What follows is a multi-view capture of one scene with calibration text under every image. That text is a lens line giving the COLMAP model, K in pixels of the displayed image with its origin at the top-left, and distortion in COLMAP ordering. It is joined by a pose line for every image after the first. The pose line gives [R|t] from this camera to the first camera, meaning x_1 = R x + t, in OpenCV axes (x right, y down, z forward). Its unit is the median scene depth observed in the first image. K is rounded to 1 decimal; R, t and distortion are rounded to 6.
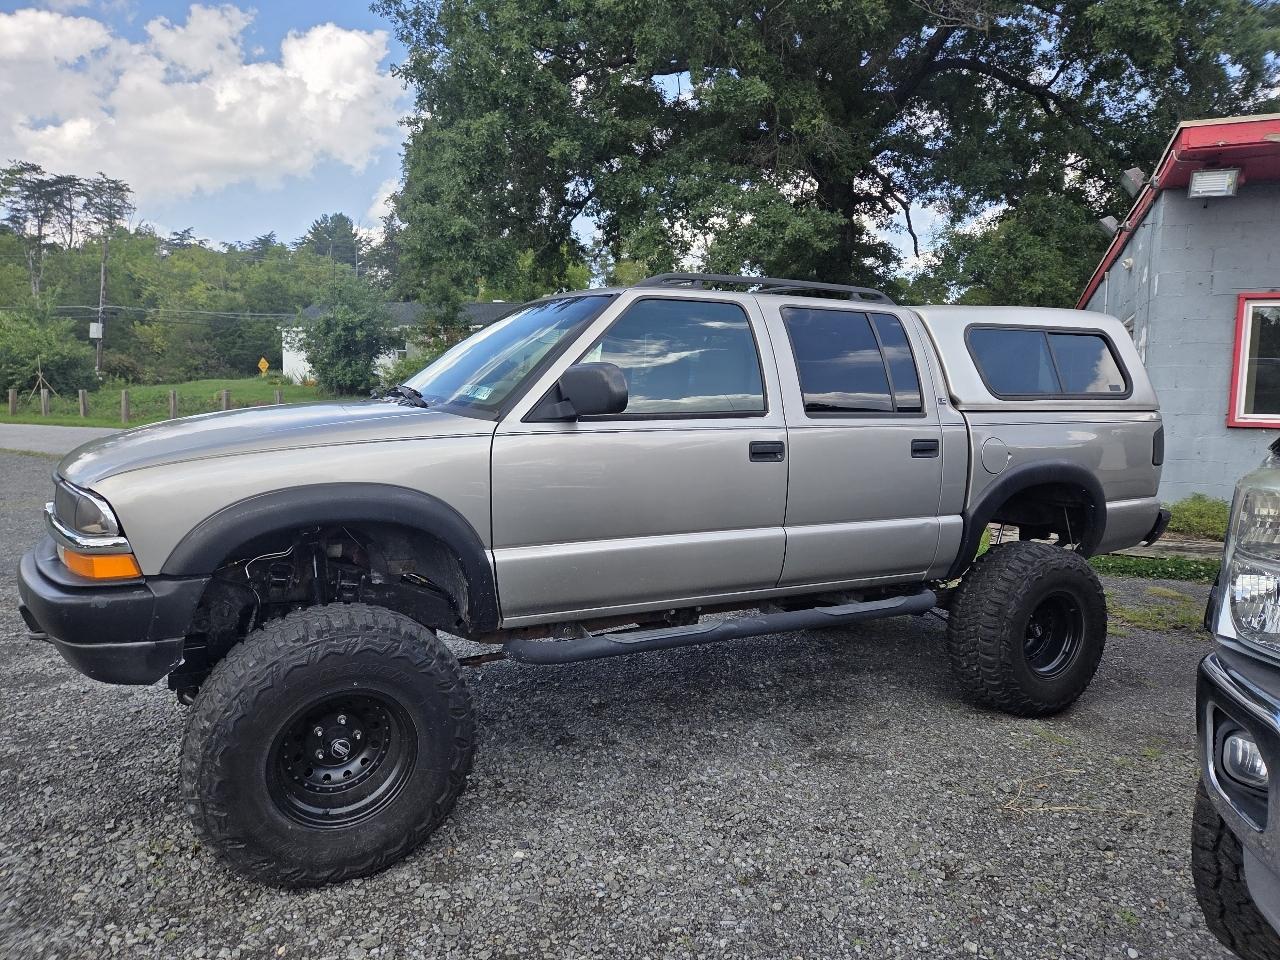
lens RADIAL K [[857.5, 0, 647.4], [0, 857.5, 479.7], [0, 0, 1]] dist [0.068493, -0.059507]
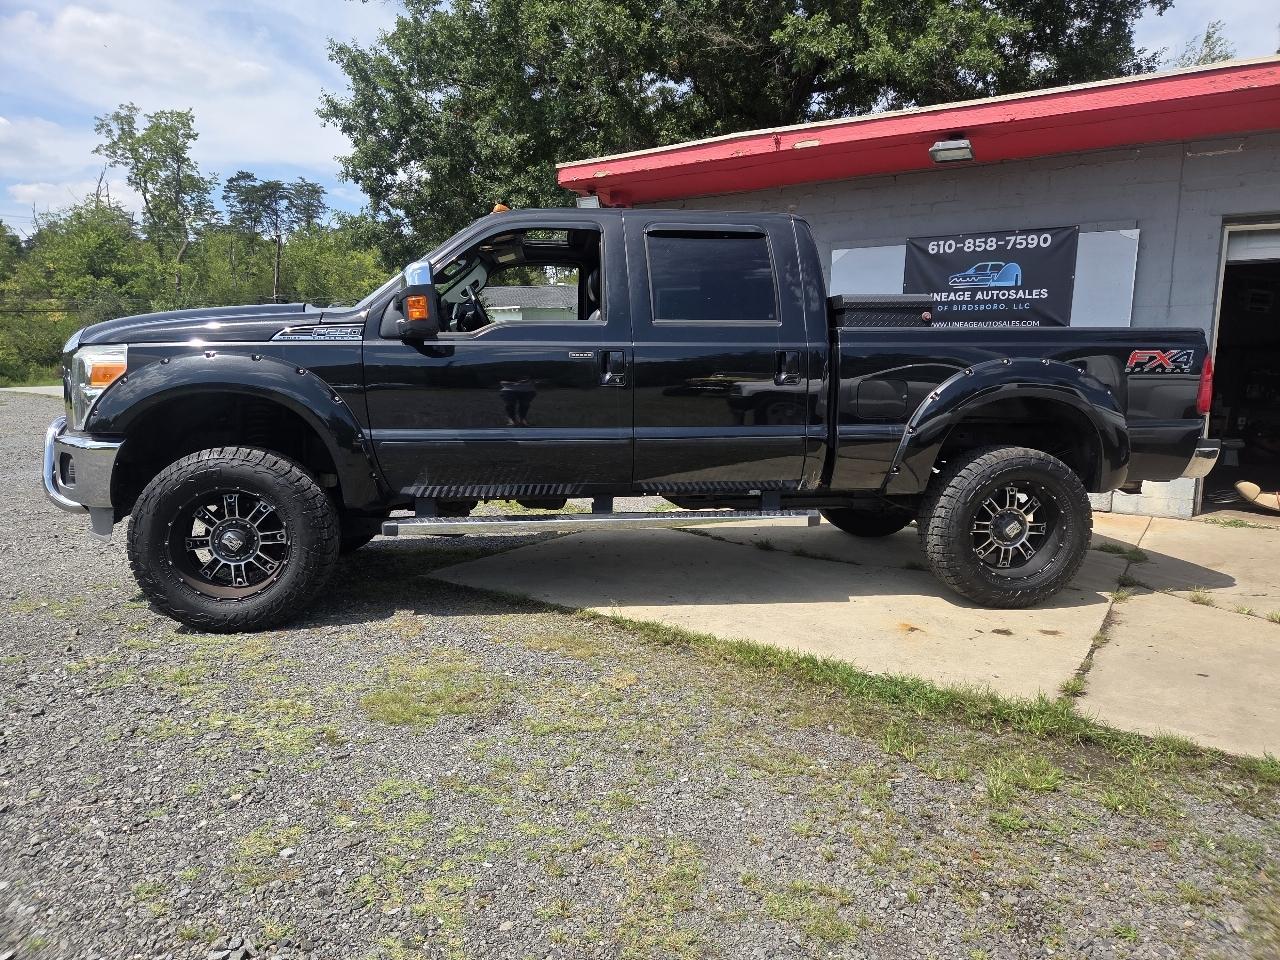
lens RADIAL K [[857.5, 0, 638.5], [0, 857.5, 482.0], [0, 0, 1]] dist [0.068493, -0.059507]
pose [[0.974057, 0.029700, -0.224344, 0.982059], [-0.023472, 0.999263, 0.030377, 0.066922], [0.225080, -0.024324, 0.974037, -0.353371]]
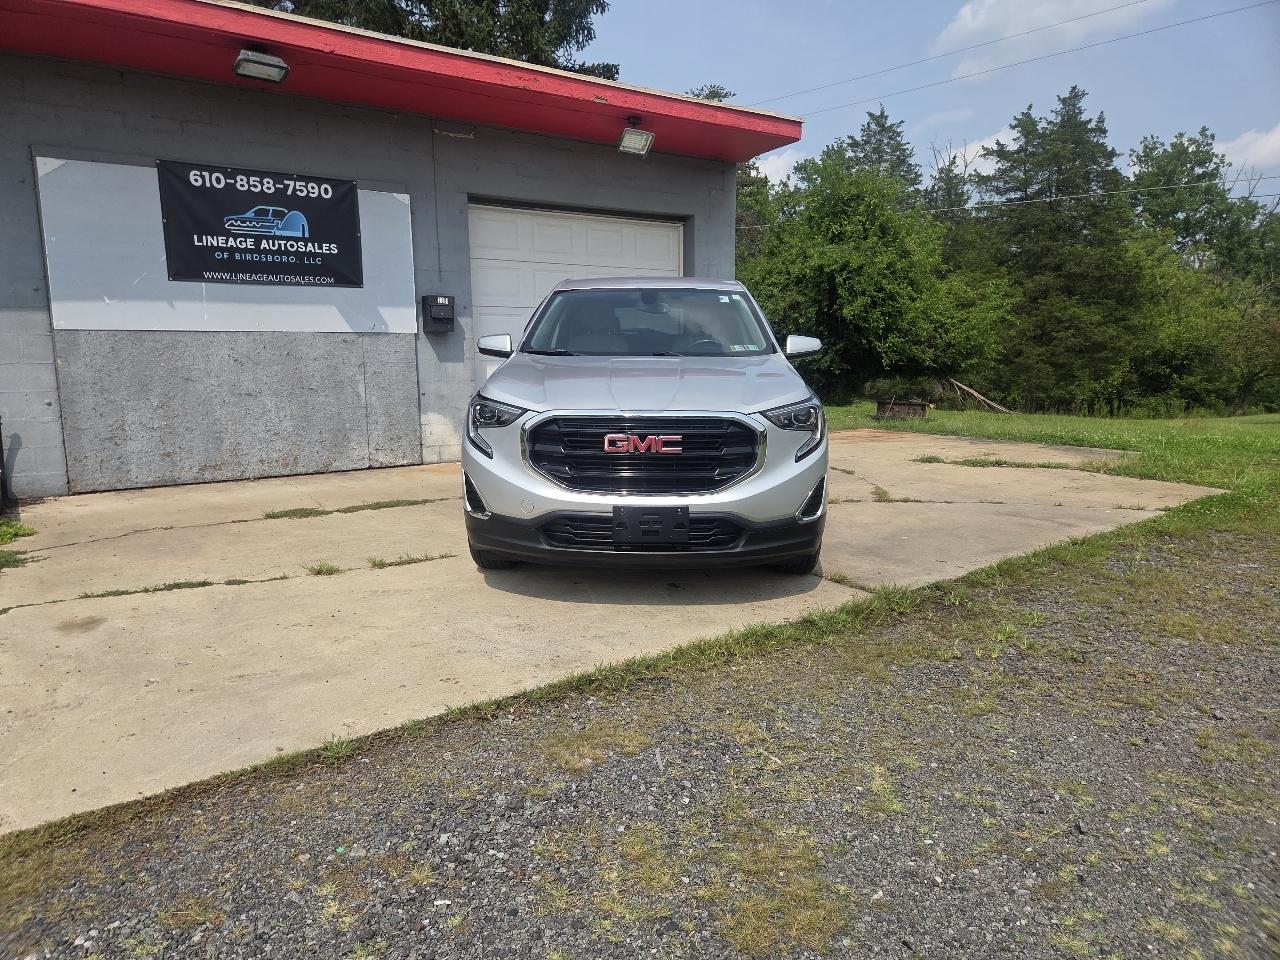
lens RADIAL K [[857.5, 0, 641.7], [0, 857.5, 486.1], [0, 0, 1]] dist [0.068493, -0.059507]
pose [[0.552894, -0.162244, 0.817304, 0.550306], [0.096591, 0.986727, 0.130533, 0.032601], [-0.827634, 0.006774, 0.561227, -0.062589]]
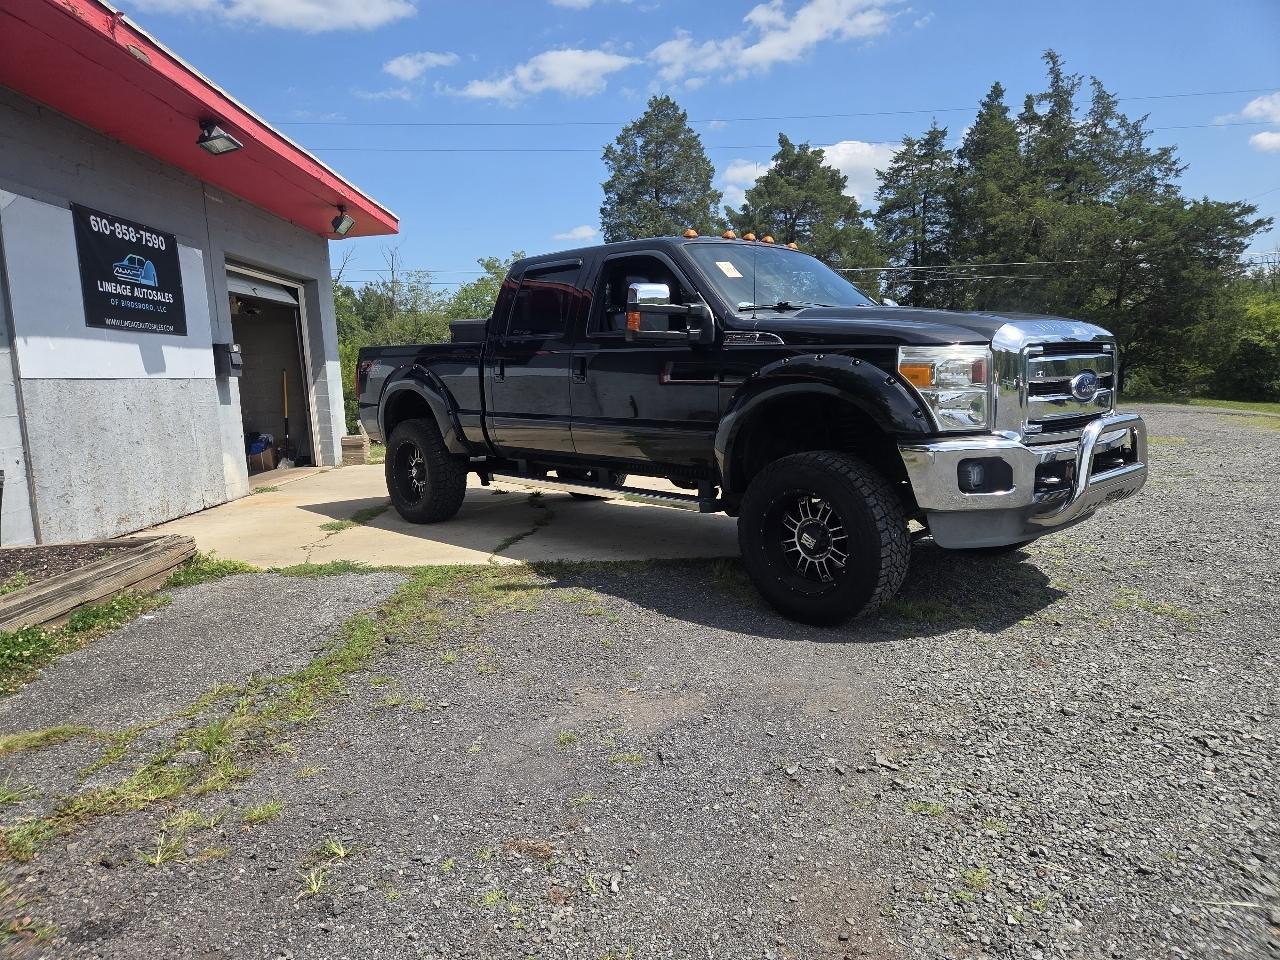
lens RADIAL K [[857.5, 0, 641.2], [0, 857.5, 476.7], [0, 0, 1]] dist [0.068493, -0.059507]
pose [[-0.393293, -0.115948, 0.912073, 0.027975], [0.113389, 0.978326, 0.173265, -0.050153], [-0.912394, 0.171563, -0.371621, 0.704123]]
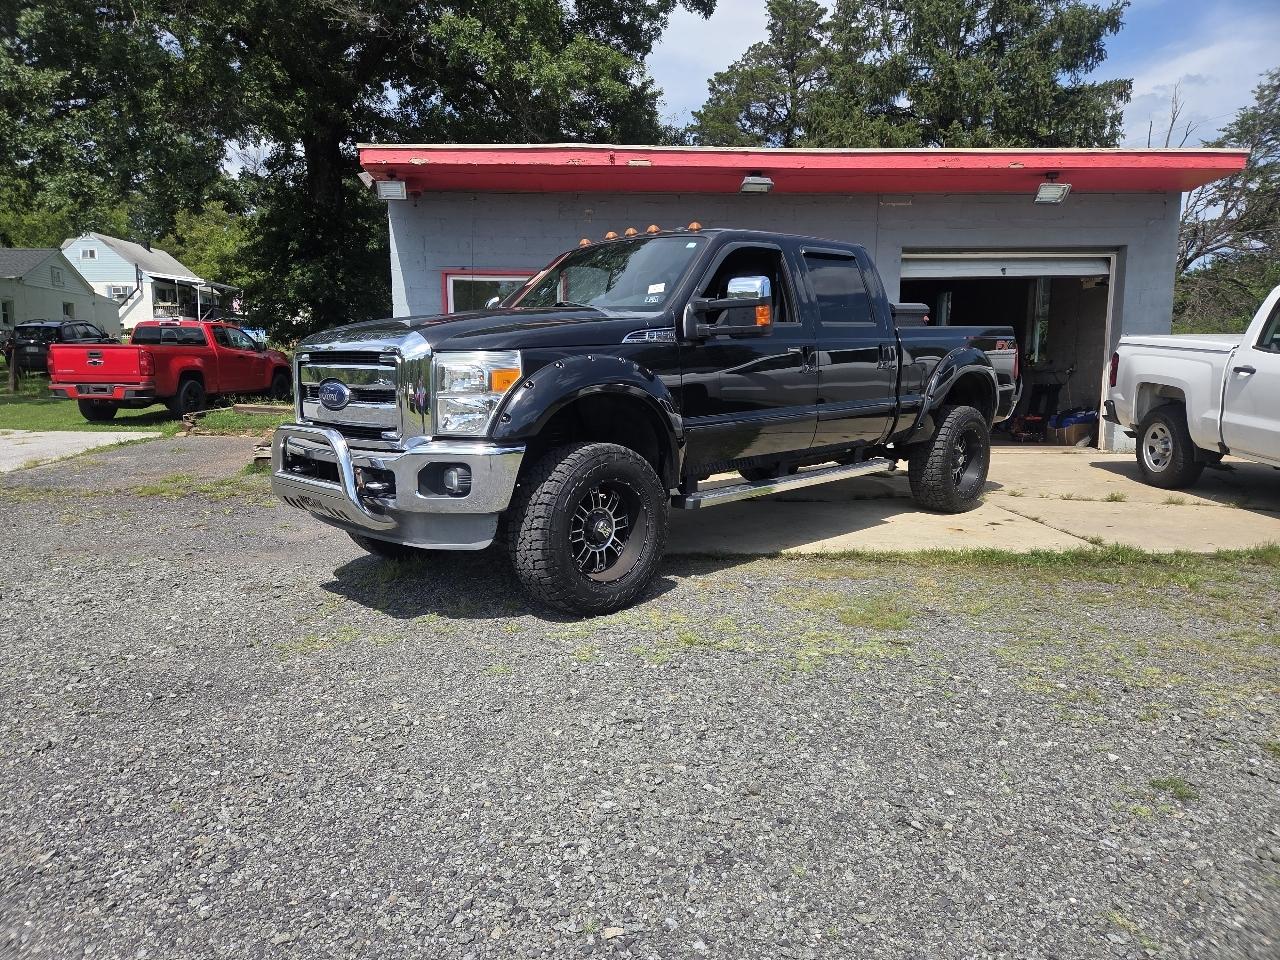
lens RADIAL K [[857.5, 0, 623.4], [0, 857.5, 485.9], [0, 0, 1]] dist [0.068493, -0.059507]
pose [[0.923780, -0.075608, 0.375385, 0.398909], [0.054125, 0.996253, 0.067463, 0.058194], [-0.379079, -0.042003, 0.924411, -0.424754]]
